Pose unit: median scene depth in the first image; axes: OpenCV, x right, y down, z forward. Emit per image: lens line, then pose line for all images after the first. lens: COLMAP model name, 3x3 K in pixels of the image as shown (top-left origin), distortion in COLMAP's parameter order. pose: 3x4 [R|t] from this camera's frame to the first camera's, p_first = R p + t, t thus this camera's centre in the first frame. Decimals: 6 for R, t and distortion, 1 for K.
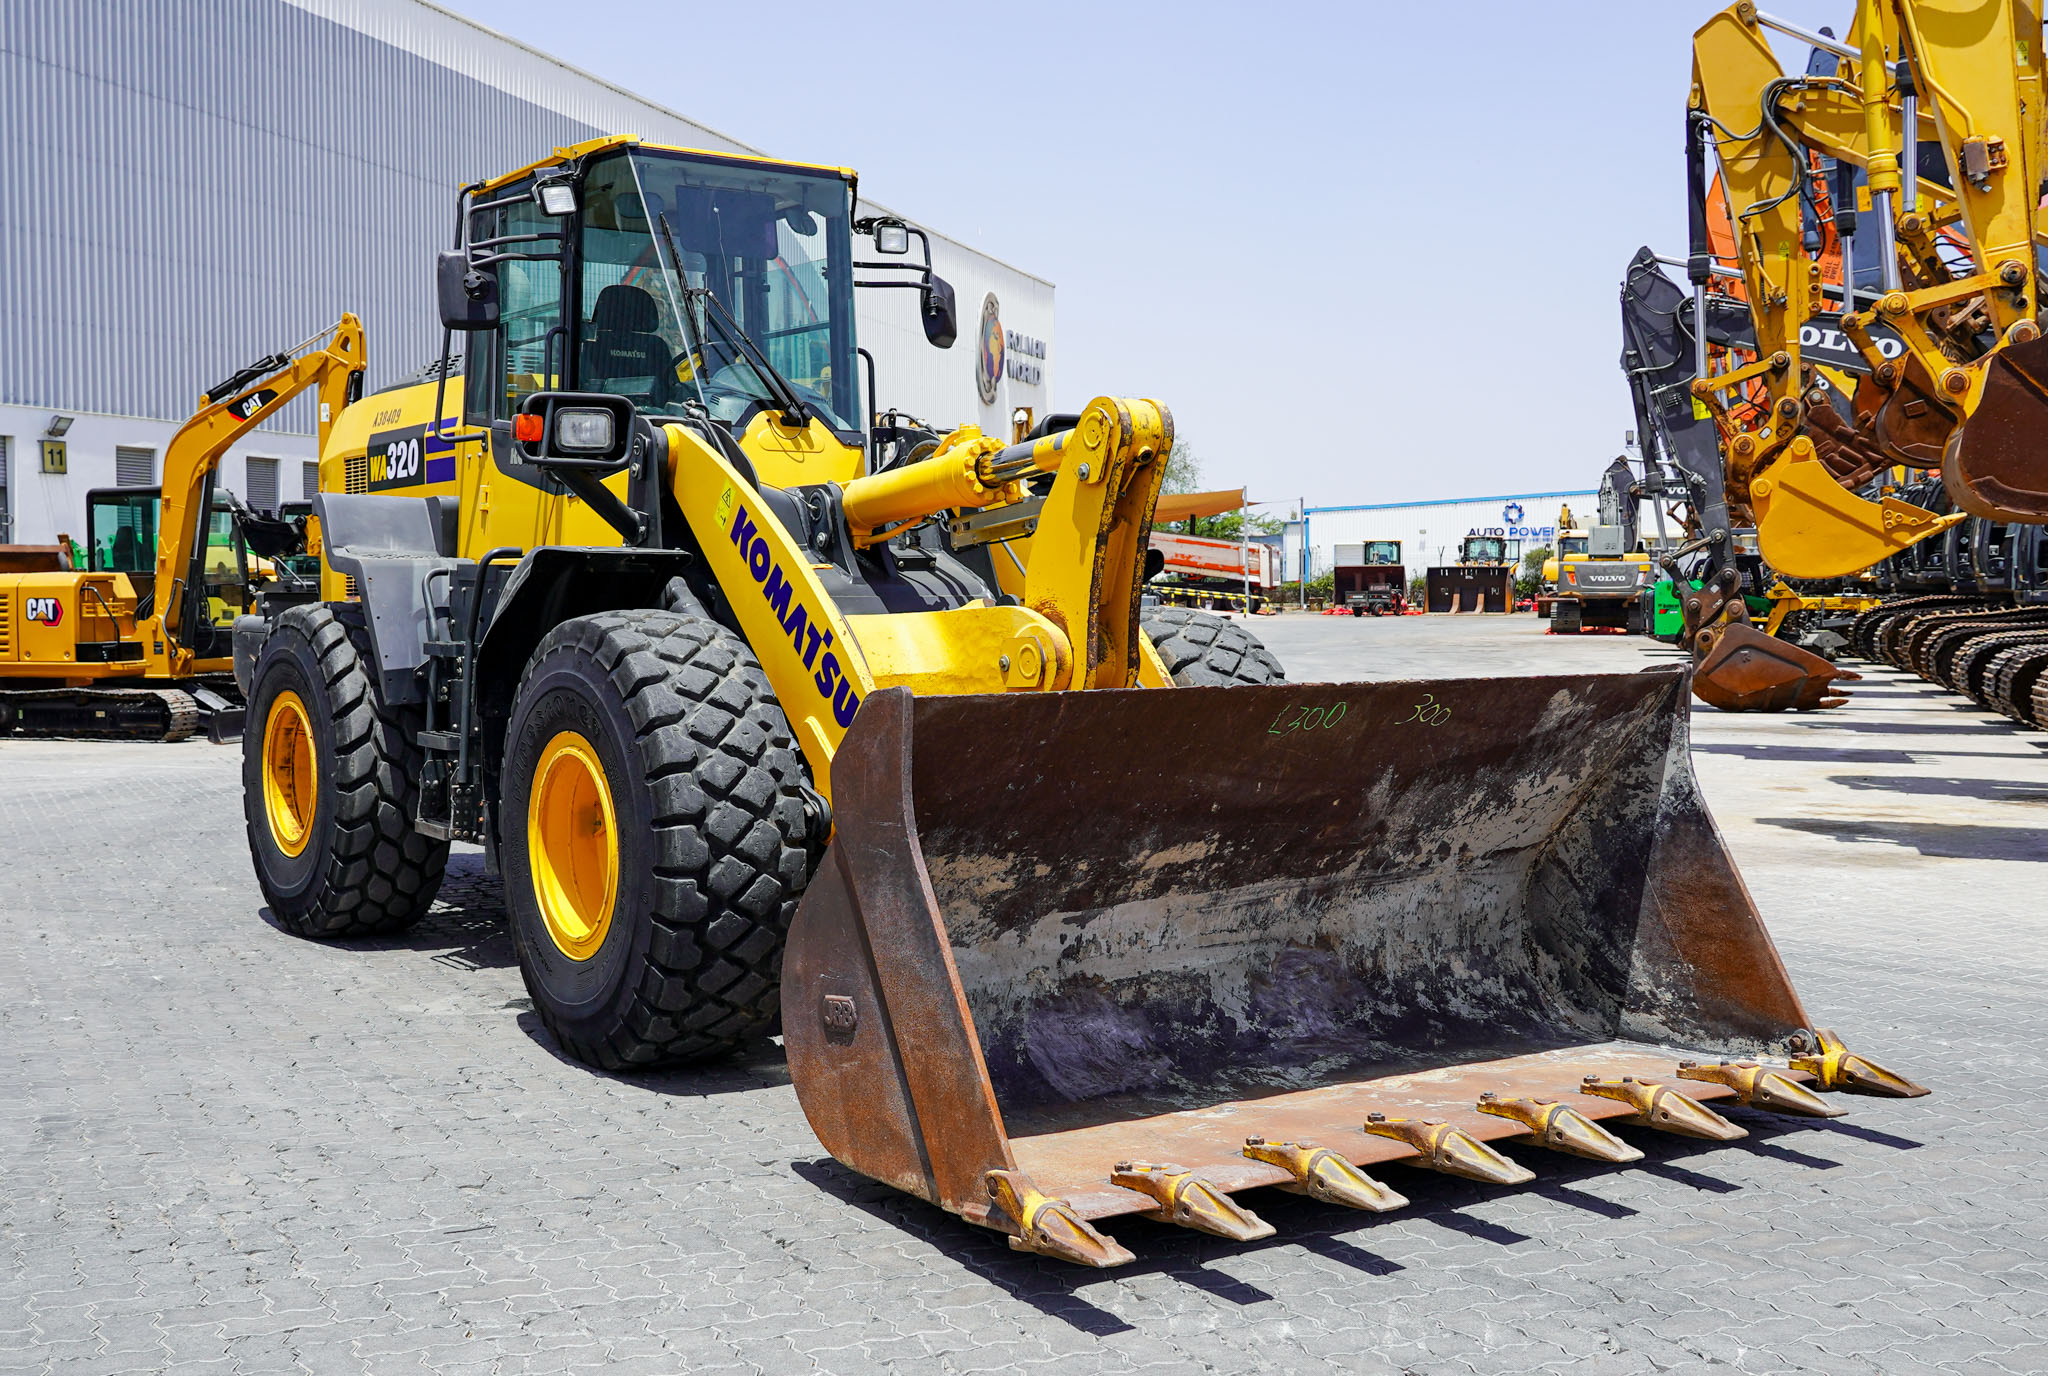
lens RADIAL K [[2169.7, 0, 907.0], [0, 2169.7, 697.4], [0, 0, 1]] dist [-0.021372, 0.000000]
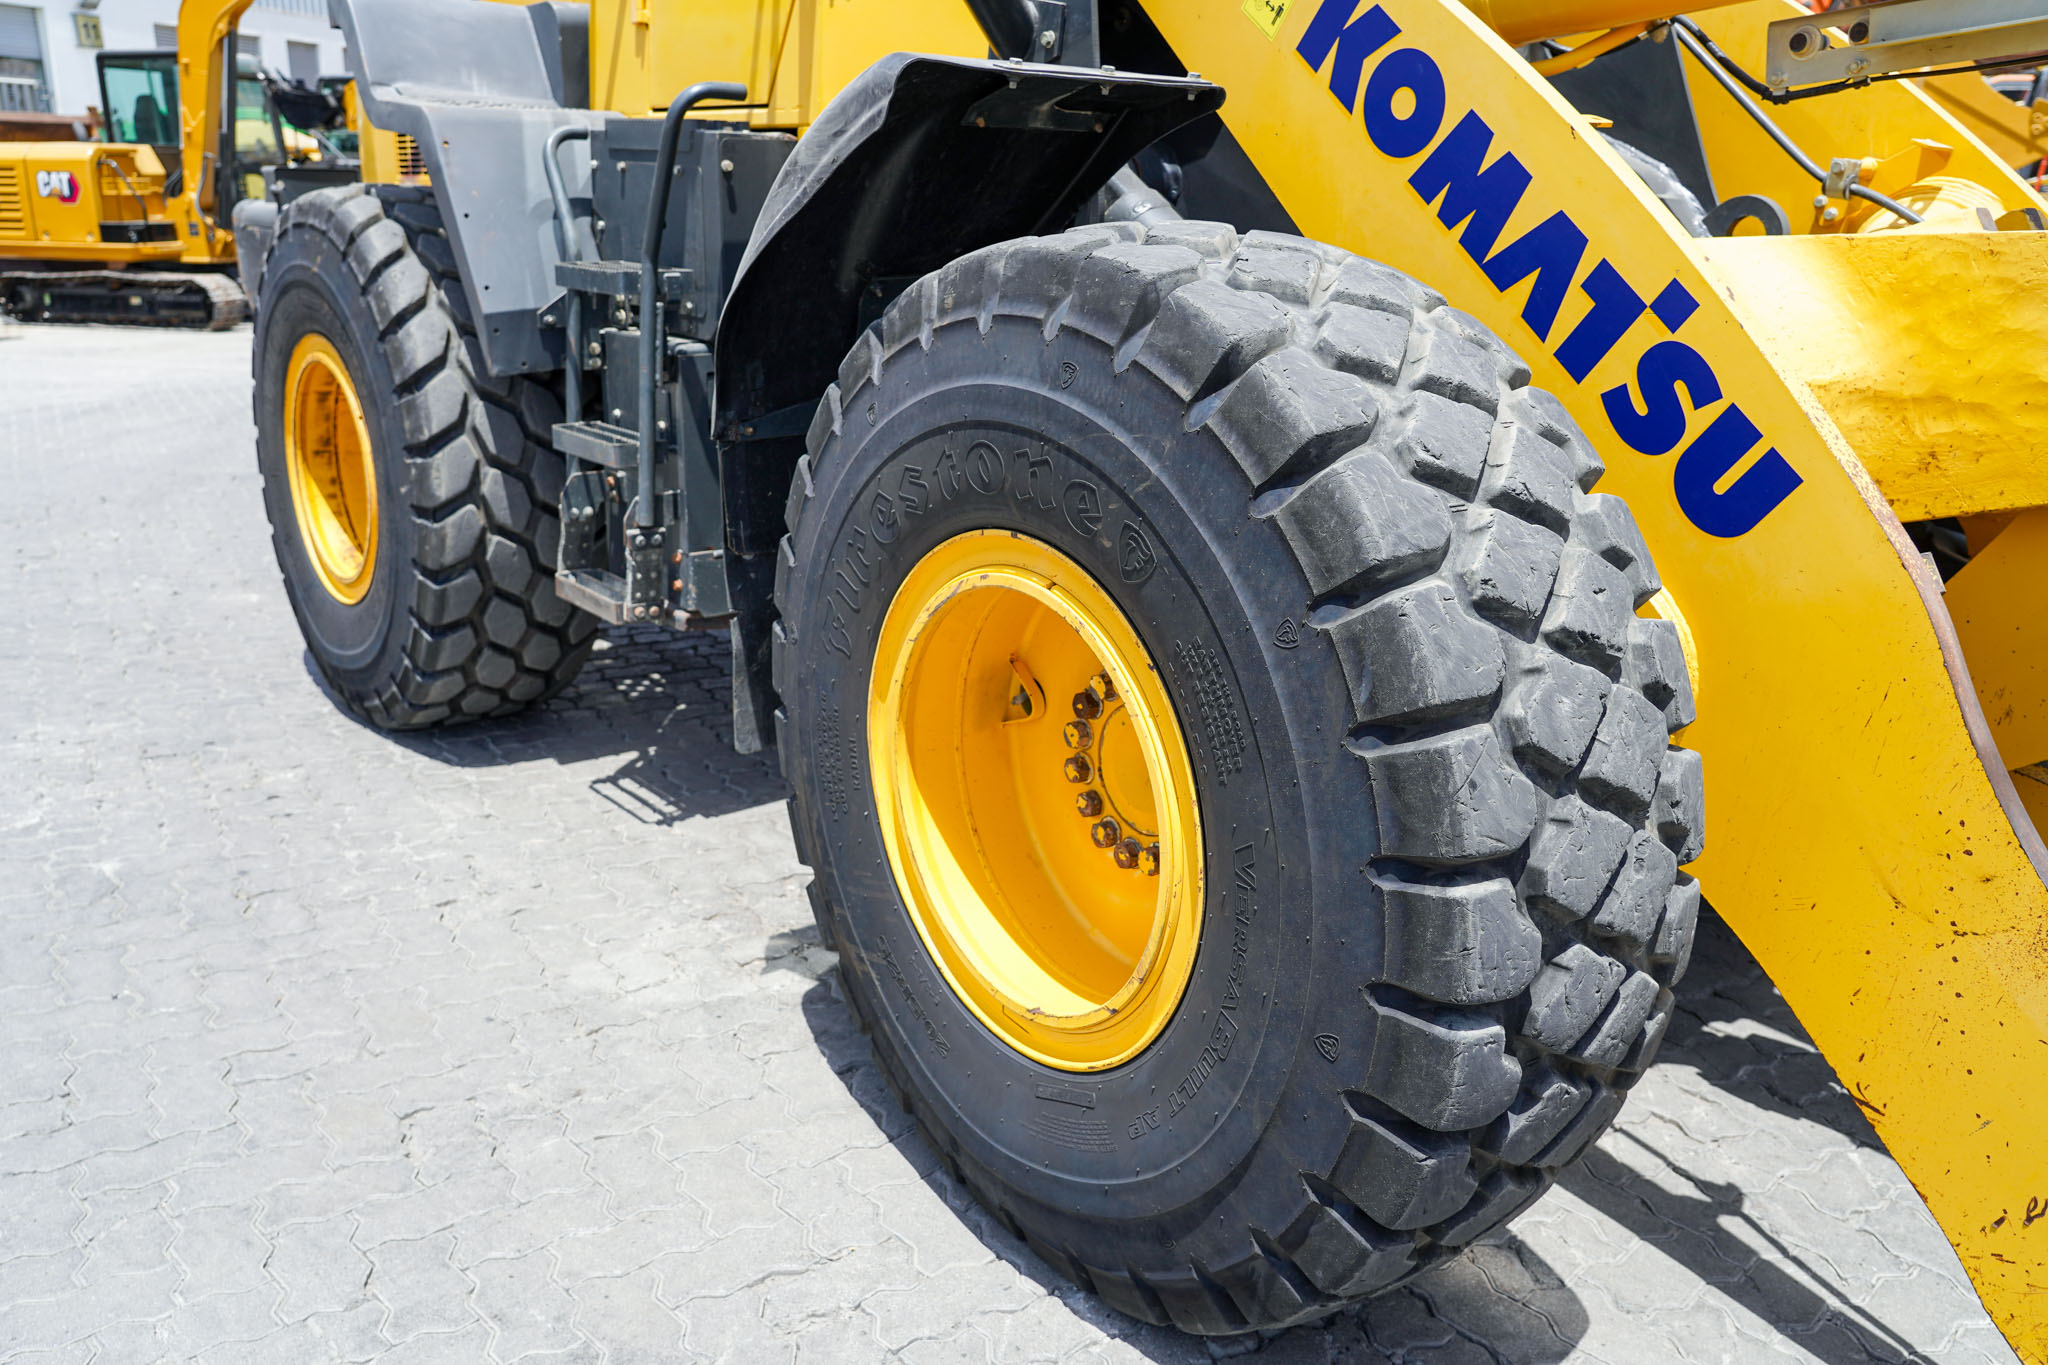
lens RADIAL K [[1620.1, 0, 1018.1], [0, 1620.1, 665.3], [0, 0, 1]] dist [0.014118, -0.011016]
pose [[0.994782, -0.011144, 0.101417, -0.140132], [-0.013198, 0.971610, 0.236219, -0.023895], [-0.101170, -0.236325, 0.966393, 0.530413]]
